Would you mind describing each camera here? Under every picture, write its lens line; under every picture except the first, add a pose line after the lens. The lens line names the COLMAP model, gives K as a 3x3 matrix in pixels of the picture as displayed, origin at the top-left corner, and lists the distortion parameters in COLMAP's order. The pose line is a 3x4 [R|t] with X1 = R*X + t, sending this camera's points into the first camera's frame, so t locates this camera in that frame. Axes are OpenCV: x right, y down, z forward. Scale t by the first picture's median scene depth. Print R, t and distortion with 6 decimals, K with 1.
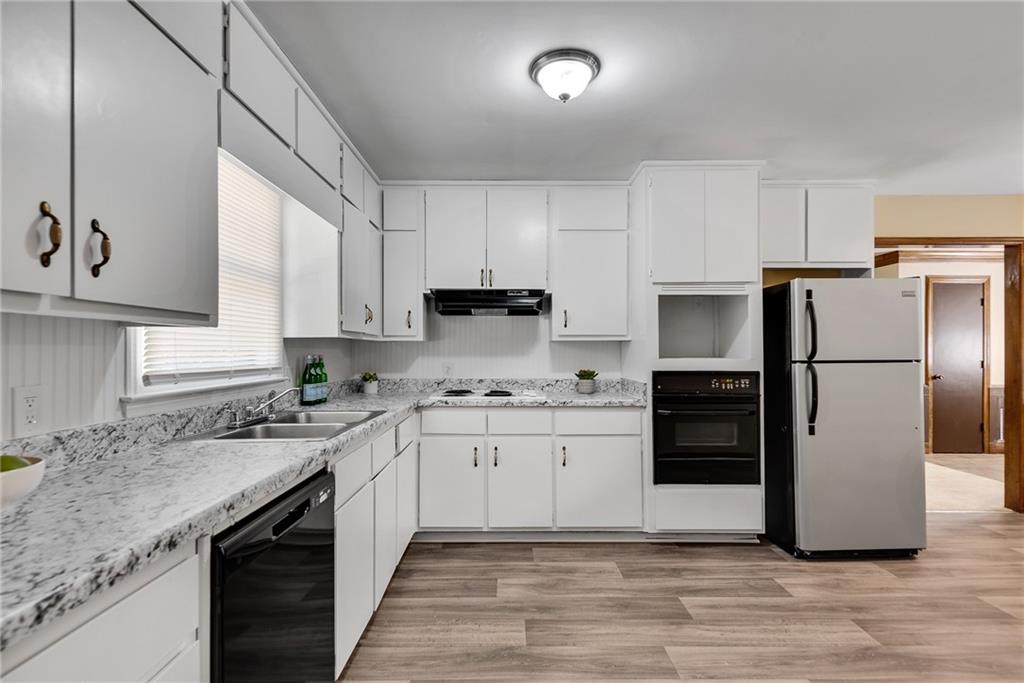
lens RADIAL K [[471.8, 0, 516.2], [0, 471.8, 348.7], [0, 0, 1]] dist [0.028006, -0.015702]
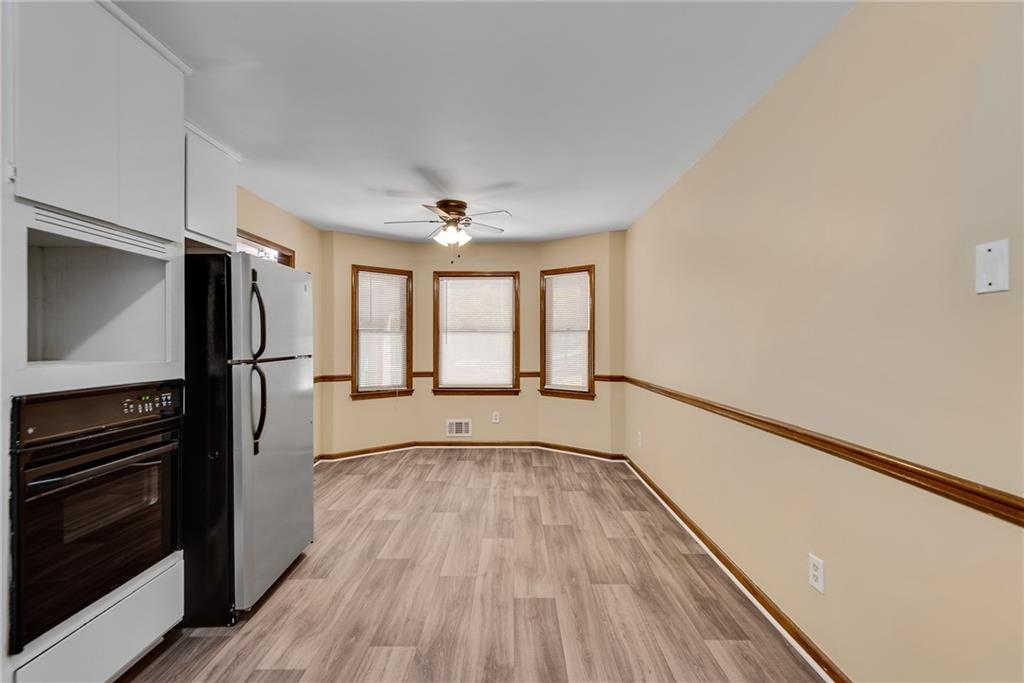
lens RADIAL K [[471.8, 0, 509.9], [0, 471.8, 343.3], [0, 0, 1]] dist [0.028006, -0.015702]
pose [[0.014123, -0.006723, 0.999878, -0.856163], [-0.005983, 0.999959, 0.006808, -0.010247], [-0.999882, -0.006079, 0.014082, 0.707905]]
